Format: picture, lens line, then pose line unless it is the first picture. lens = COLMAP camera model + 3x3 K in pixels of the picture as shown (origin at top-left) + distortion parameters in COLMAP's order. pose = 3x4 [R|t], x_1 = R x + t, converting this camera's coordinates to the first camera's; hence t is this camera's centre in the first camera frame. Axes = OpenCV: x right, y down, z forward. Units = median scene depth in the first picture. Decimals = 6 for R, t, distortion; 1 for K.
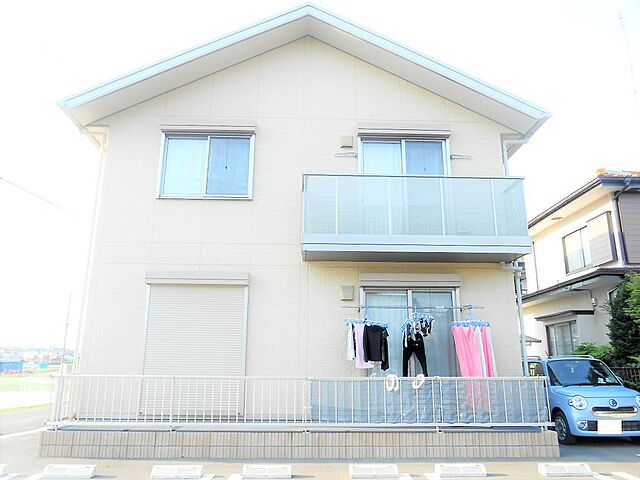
lens RADIAL K [[488.9, 0, 315.6], [0, 488.9, 242.2], [0, 0, 1]] dist [-0.005790, 0.005958]
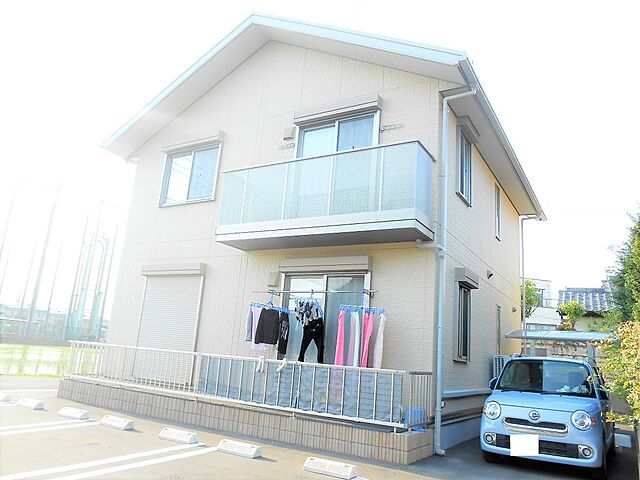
lens RADIAL K [[487.3, 0, 320.0], [0, 487.3, 240.0], [0, 0, 1]] dist [-0.010925, -0.002624]
pose [[0.841512, -0.065496, -0.536253, 0.690777], [0.063233, 0.997742, -0.022632, 0.048869], [0.536524, -0.014864, 0.843754, 0.173541]]
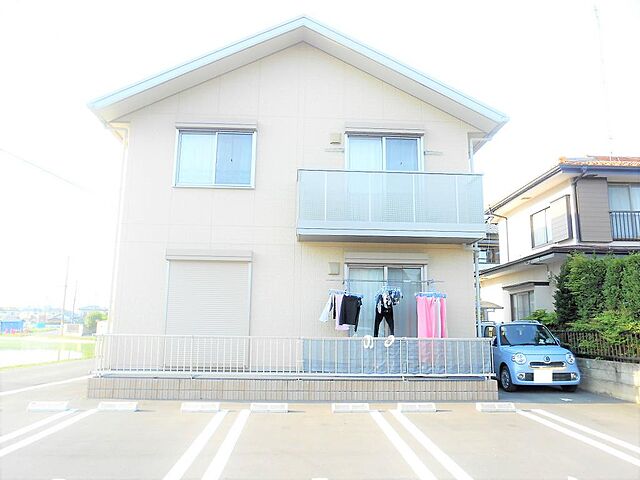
lens RADIAL K [[488.9, 0, 315.6], [0, 488.9, 242.2], [0, 0, 1]] dist [-0.005790, 0.005958]
pose [[0.999865, 0.008376, 0.014138, 0.001990], [-0.009427, 0.997068, 0.075935, -0.050275], [-0.013461, -0.076058, 0.997013, -0.187275]]
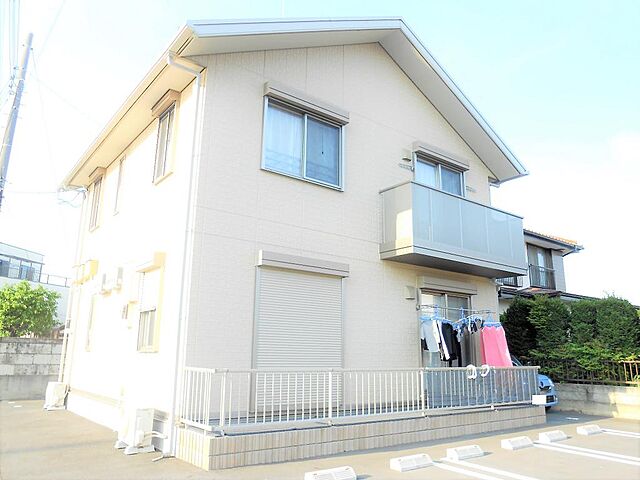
lens RADIAL K [[488.9, 0, 315.6], [0, 488.9, 242.2], [0, 0, 1]] dist [-0.005790, 0.005958]
pose [[0.813934, 0.135937, 0.564830, -0.734608], [-0.150737, 0.988358, -0.020651, 0.044602], [-0.561061, -0.068332, 0.824949, 0.204082]]
